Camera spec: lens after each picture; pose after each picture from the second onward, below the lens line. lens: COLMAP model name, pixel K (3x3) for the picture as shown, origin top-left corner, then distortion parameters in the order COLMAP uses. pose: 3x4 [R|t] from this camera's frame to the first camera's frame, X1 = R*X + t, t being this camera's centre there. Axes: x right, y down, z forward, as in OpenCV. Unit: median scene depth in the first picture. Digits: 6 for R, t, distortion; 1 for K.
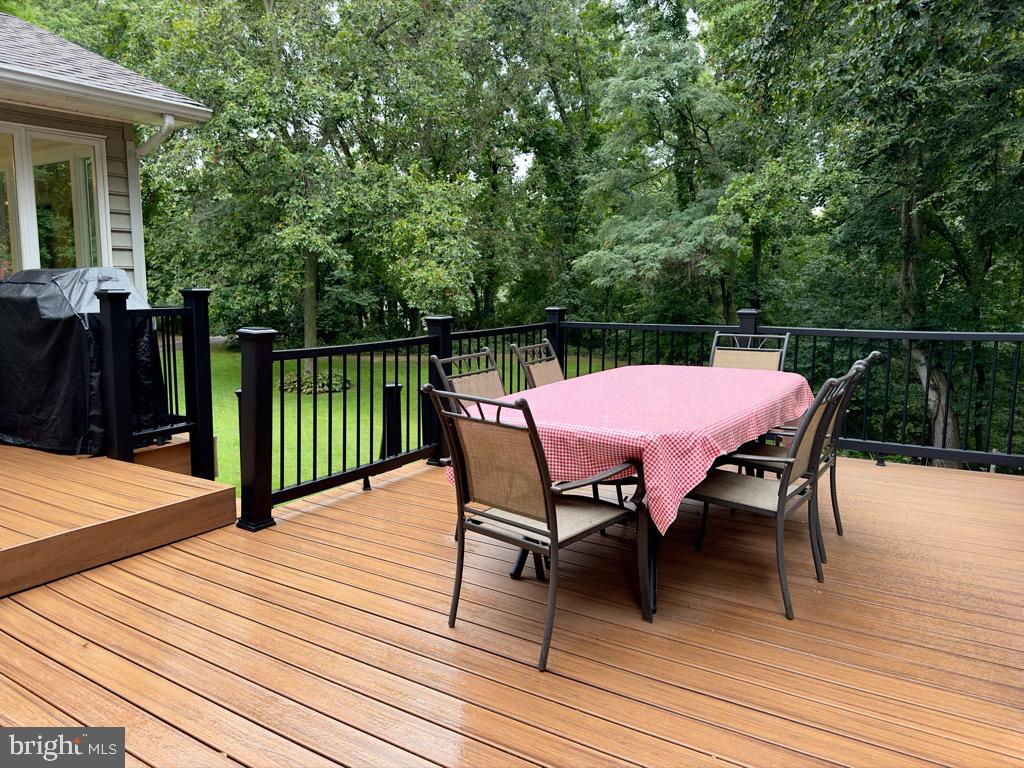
lens RADIAL K [[765.6, 0, 481.1], [0, 765.6, 374.9], [0, 0, 1]] dist [0.116926, -0.181553]
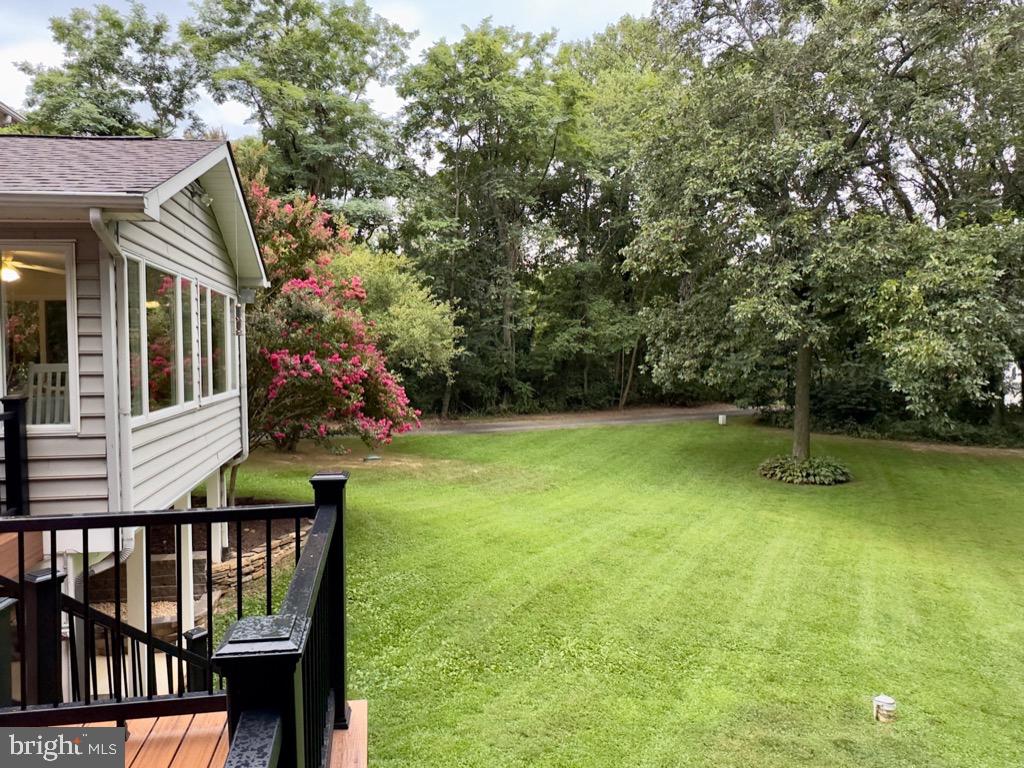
lens RADIAL K [[687.2, 0, 464.7], [0, 687.2, 370.8], [0, 0, 1]] dist [-0.000582, -0.002195]
pose [[0.668632, 0.022279, -0.743260, 0.127833], [-0.085290, 0.995252, -0.046895, -0.038206], [0.738686, 0.094748, 0.667357, 0.212302]]
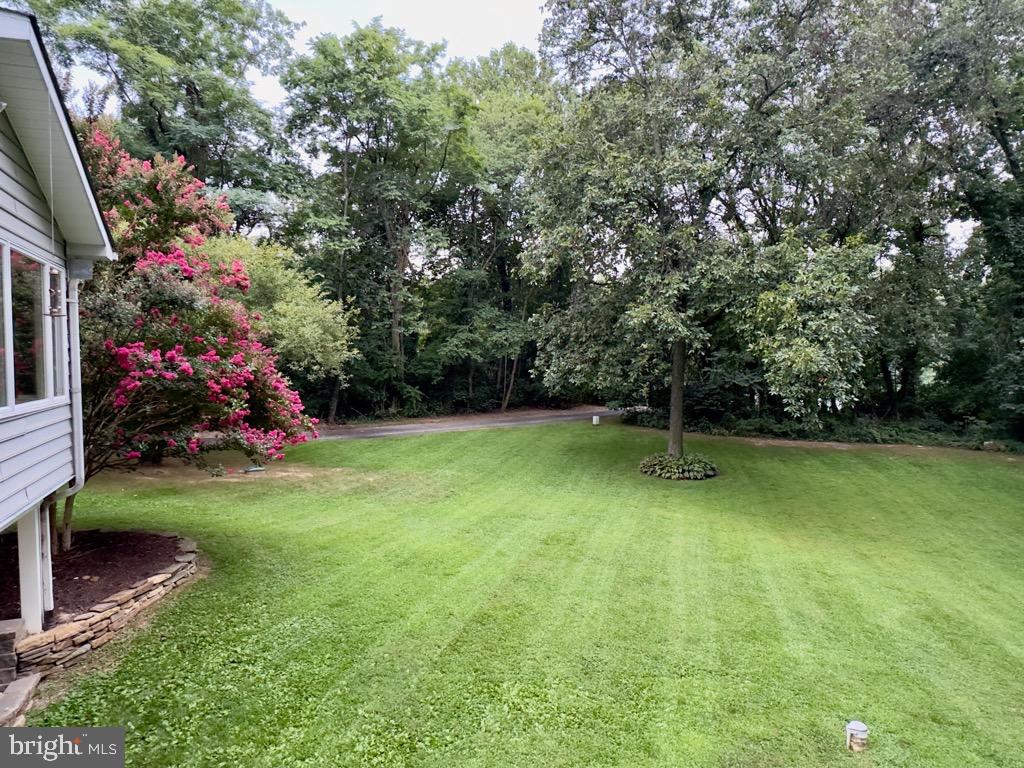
lens RADIAL K [[625.8, 0, 512.0], [0, 625.8, 384.0], [0, 0, 1]] dist [-0.004933, 0.001638]
pose [[0.839212, 0.032060, -0.542859, 0.038365], [-0.073939, 0.995717, -0.055497, -0.039014], [0.538755, 0.086713, 0.837988, 0.266255]]
